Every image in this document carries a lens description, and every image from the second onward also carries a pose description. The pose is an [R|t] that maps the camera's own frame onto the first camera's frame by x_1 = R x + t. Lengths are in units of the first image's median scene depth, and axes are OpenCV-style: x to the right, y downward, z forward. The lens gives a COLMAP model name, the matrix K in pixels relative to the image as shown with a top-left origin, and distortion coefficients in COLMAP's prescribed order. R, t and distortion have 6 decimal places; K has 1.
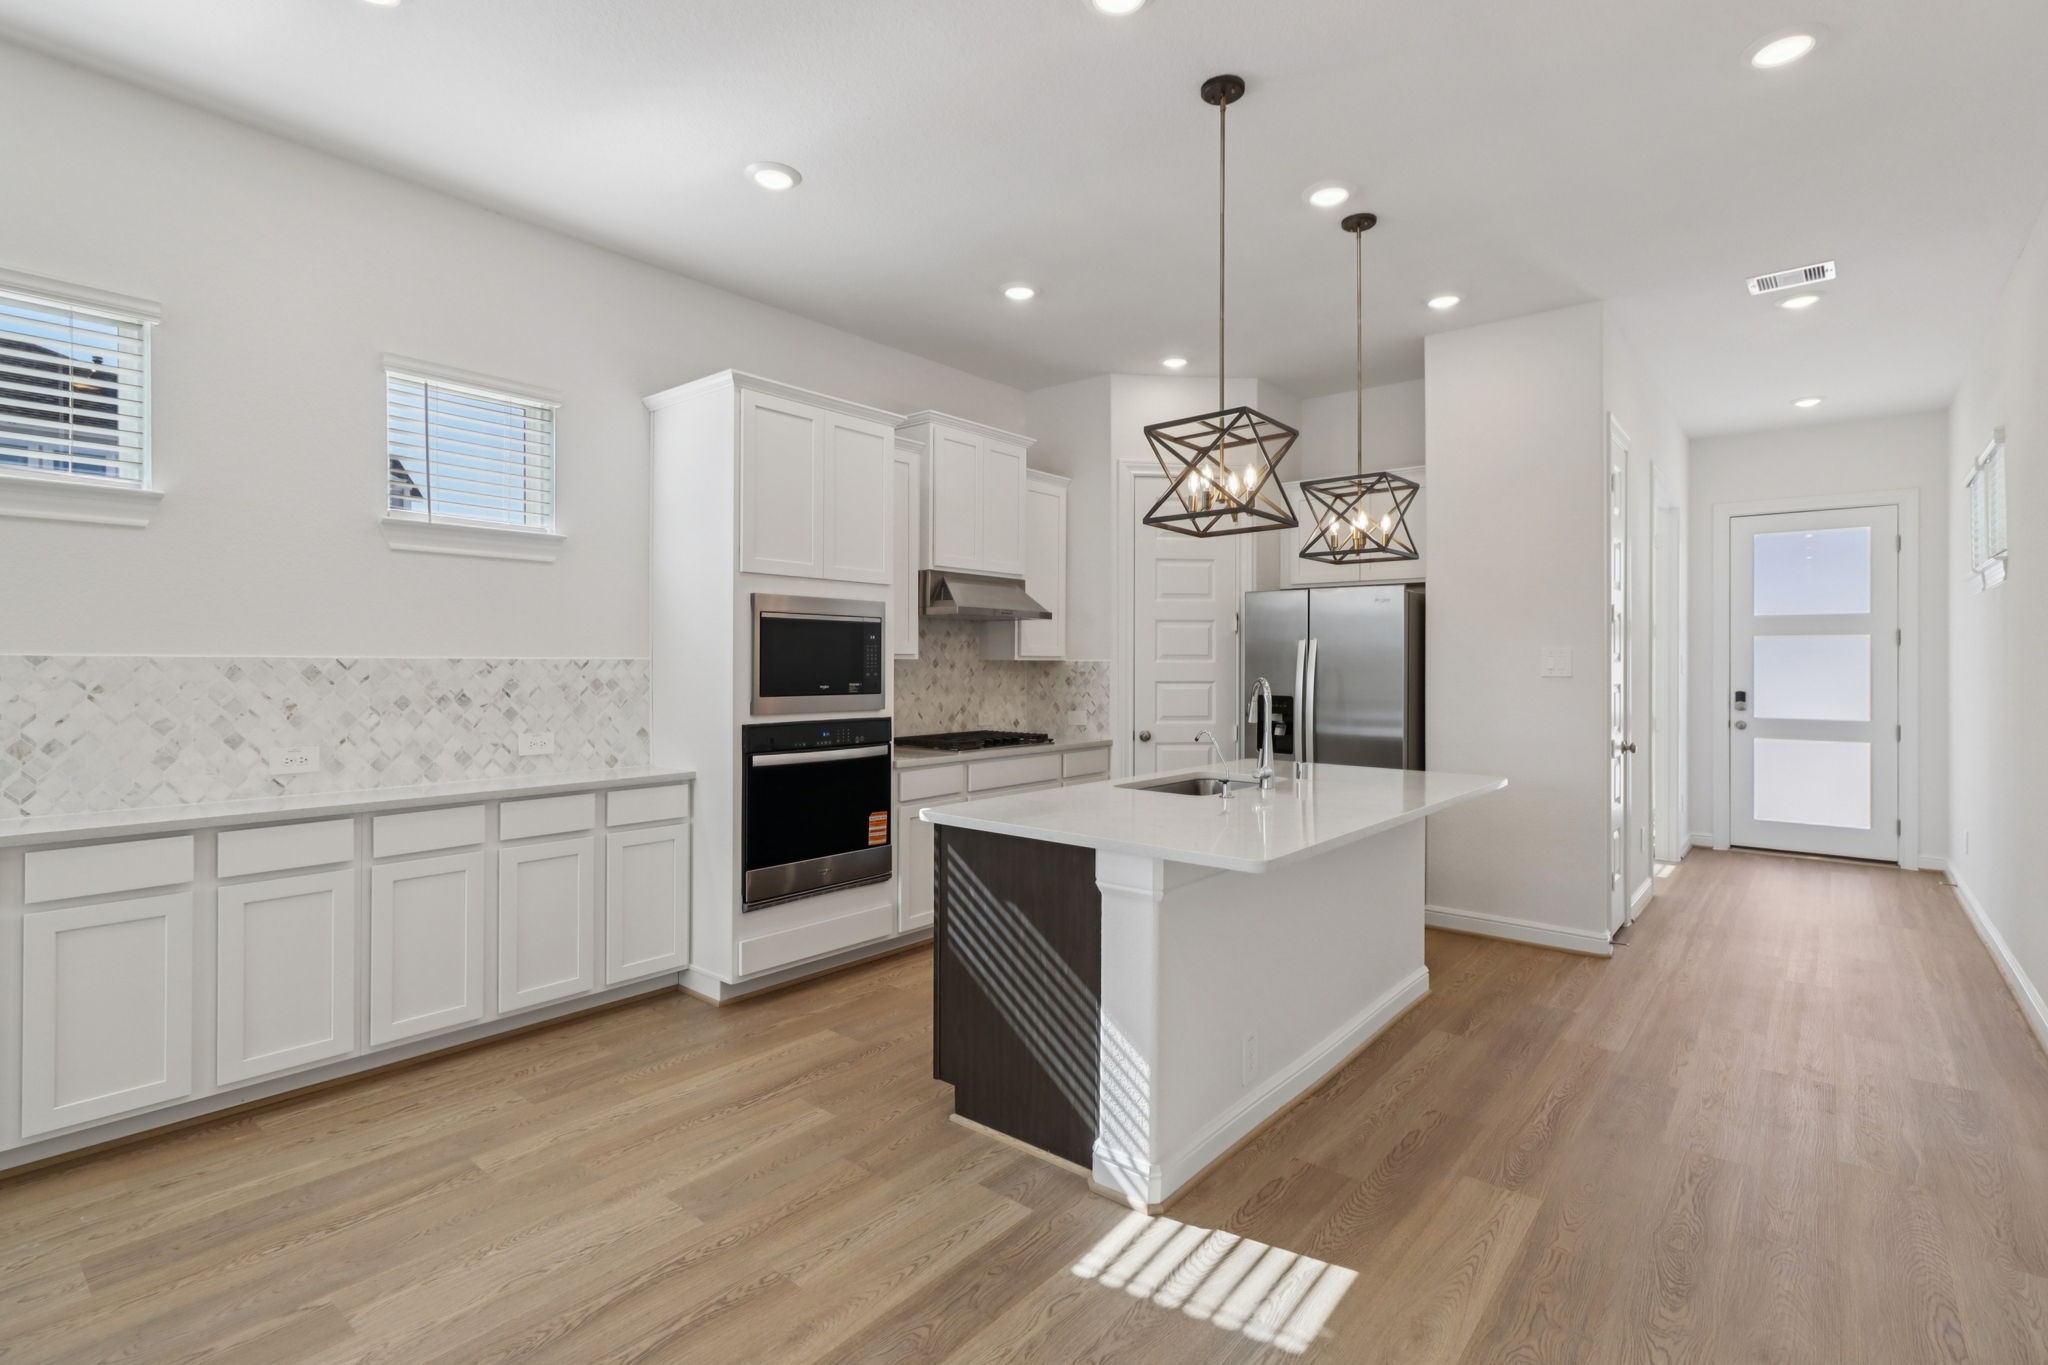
lens RADIAL K [[960.4, 0, 1019.4], [0, 960.4, 664.0], [0, 0, 1]] dist [-0.000553, -0.000469]
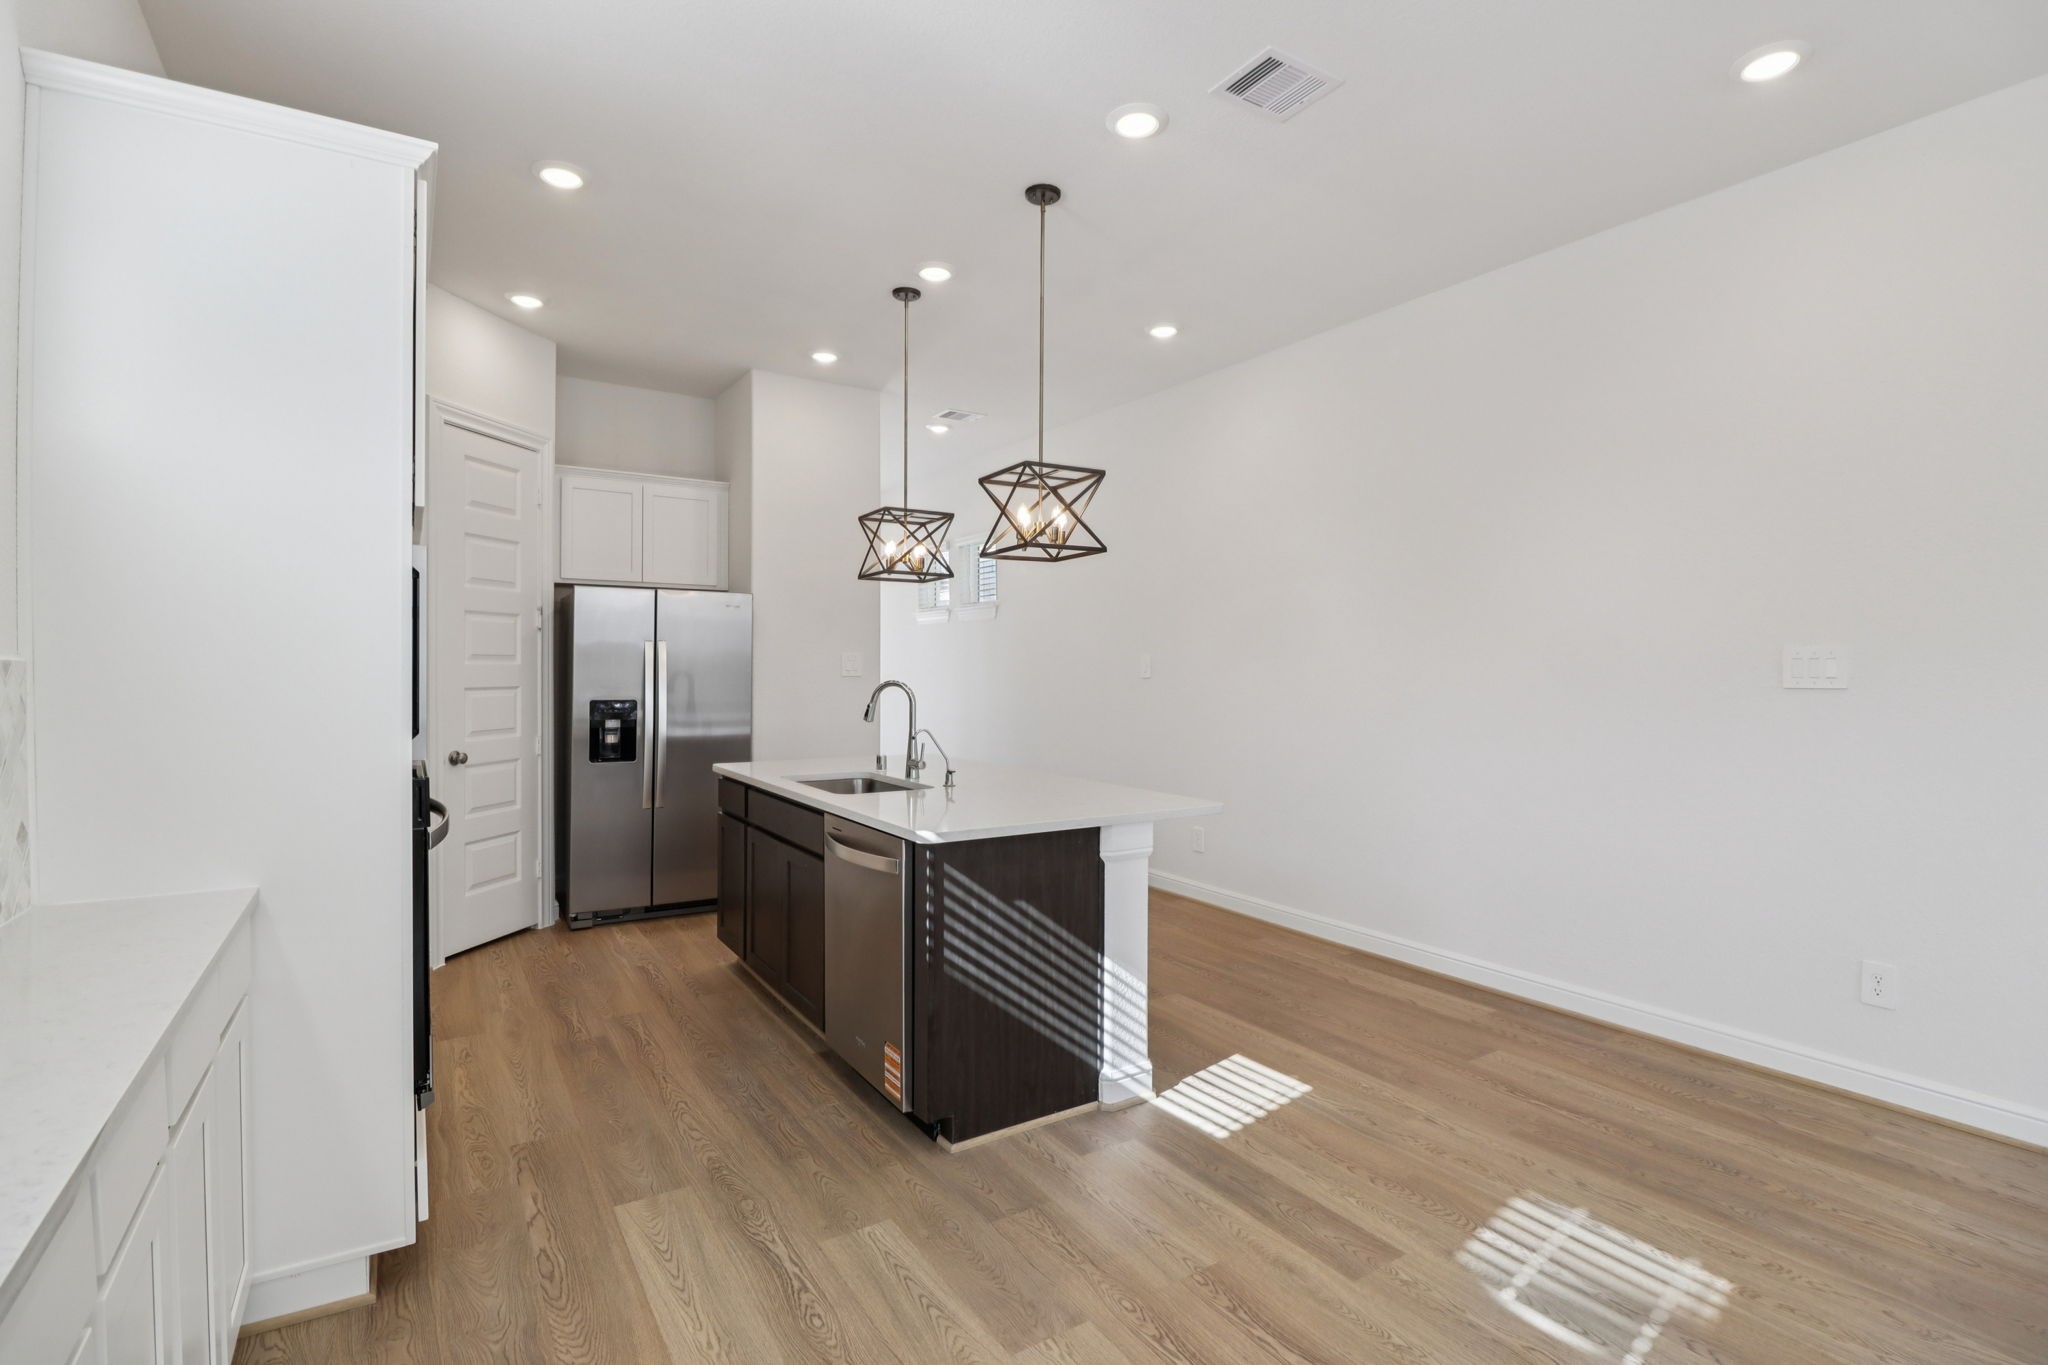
lens RADIAL K [[960.4, 0, 1019.4], [0, 960.4, 664.0], [0, 0, 1]] dist [-0.000553, -0.000469]
pose [[0.304691, 0.000296, 0.952451, -0.692954], [-0.002953, 0.999995, 0.000634, -0.005342], [-0.952447, -0.003006, 0.304691, 0.472802]]
